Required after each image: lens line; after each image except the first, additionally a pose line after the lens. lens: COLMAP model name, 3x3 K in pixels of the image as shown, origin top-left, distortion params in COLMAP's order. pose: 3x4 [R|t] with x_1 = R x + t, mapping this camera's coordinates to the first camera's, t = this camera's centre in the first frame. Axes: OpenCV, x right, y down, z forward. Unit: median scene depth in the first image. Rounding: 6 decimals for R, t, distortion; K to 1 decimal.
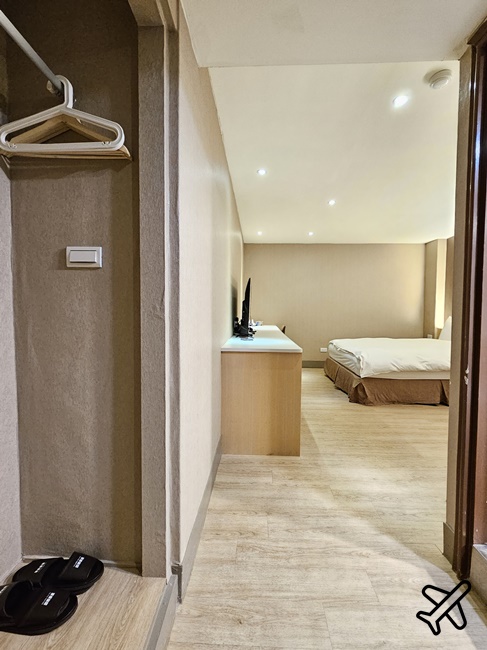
lens RADIAL K [[295.4, 0, 246.2], [0, 295.4, 323.5], [0, 0, 1]] dist [0.000418, 0.000017]
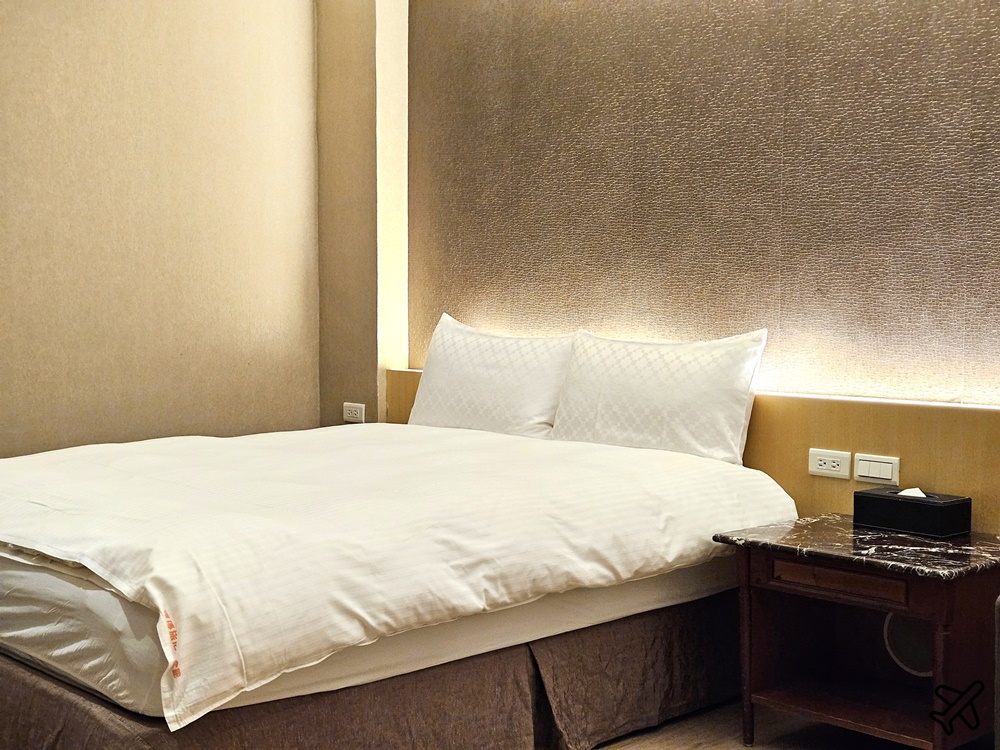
lens RADIAL K [[1324.1, 0, 477.7], [0, 1324.1, 388.5], [0, 0, 1]] dist [0.069740, 0.000000]
pose [[0.709880, -0.049513, 0.702580, 0.037455], [0.031956, 0.998763, 0.038097, -0.008397], [-0.703597, -0.004593, 0.710584, 0.412545]]
